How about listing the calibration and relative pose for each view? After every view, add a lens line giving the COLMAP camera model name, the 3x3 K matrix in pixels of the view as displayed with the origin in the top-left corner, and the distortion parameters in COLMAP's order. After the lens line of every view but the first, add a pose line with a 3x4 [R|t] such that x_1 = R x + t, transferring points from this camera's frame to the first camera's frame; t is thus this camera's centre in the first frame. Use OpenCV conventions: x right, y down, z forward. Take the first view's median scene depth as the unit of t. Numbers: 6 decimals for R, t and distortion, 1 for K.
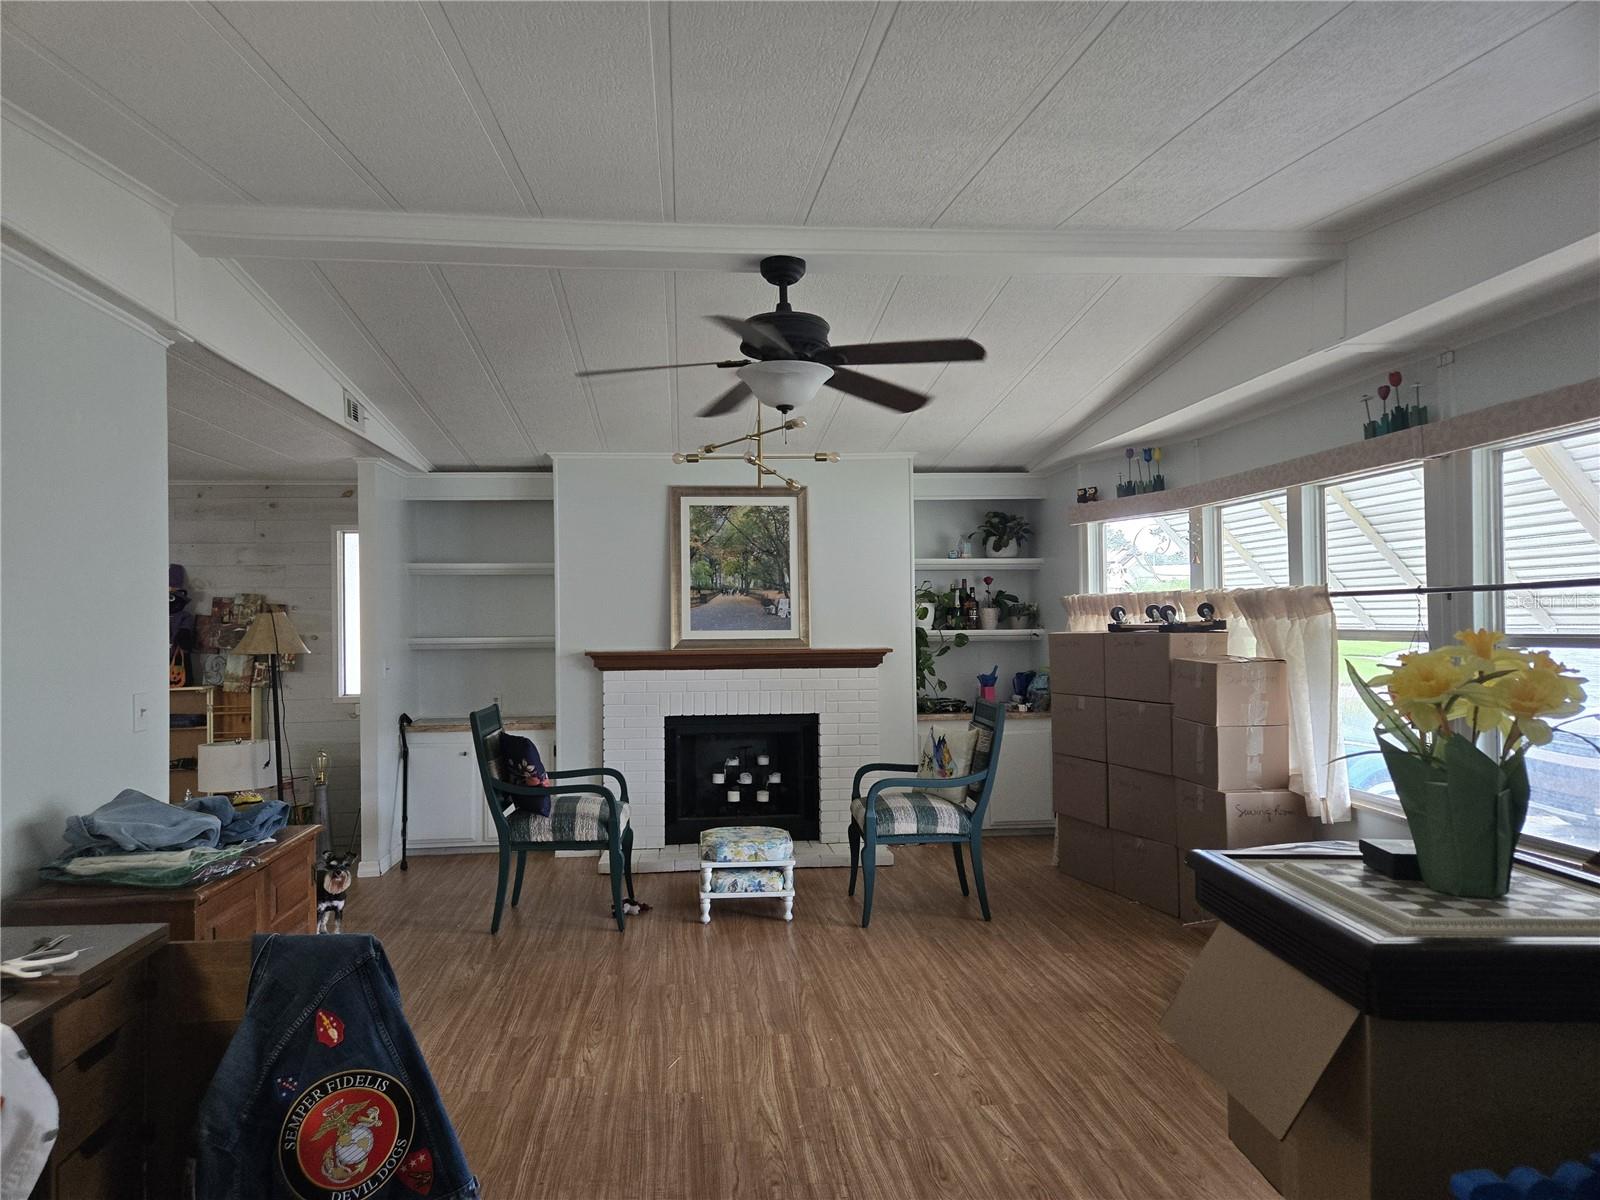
lens RADIAL K [[1068.2, 0, 800.0], [0, 1068.2, 610.3], [0, 0, 1]] dist [0.073607, -0.051624]
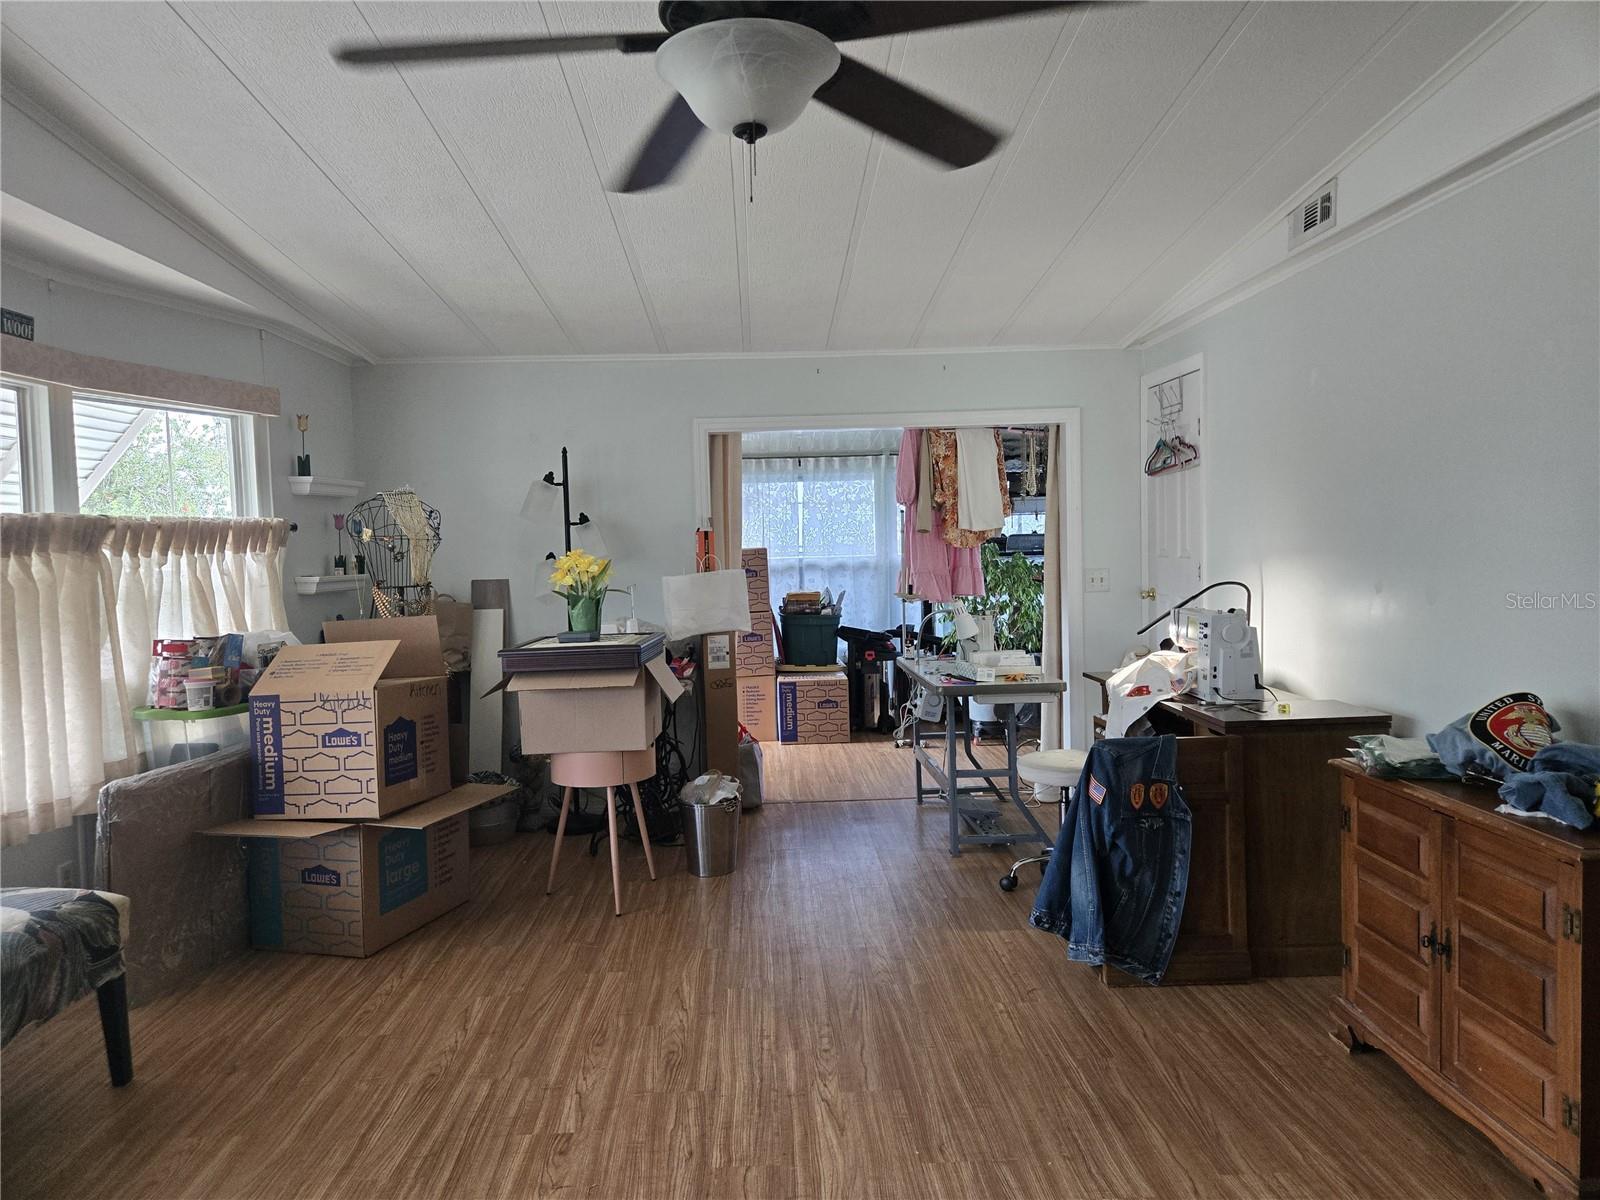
lens RADIAL K [[1068.2, 0, 800.0], [0, 1068.2, 610.3], [0, 0, 1]] dist [0.073607, -0.051624]
pose [[-0.996596, 0.035758, 0.074285, -0.083235], [0.039924, 0.997668, 0.055366, 0.023126], [-0.072132, 0.058143, -0.995699, 1.851225]]
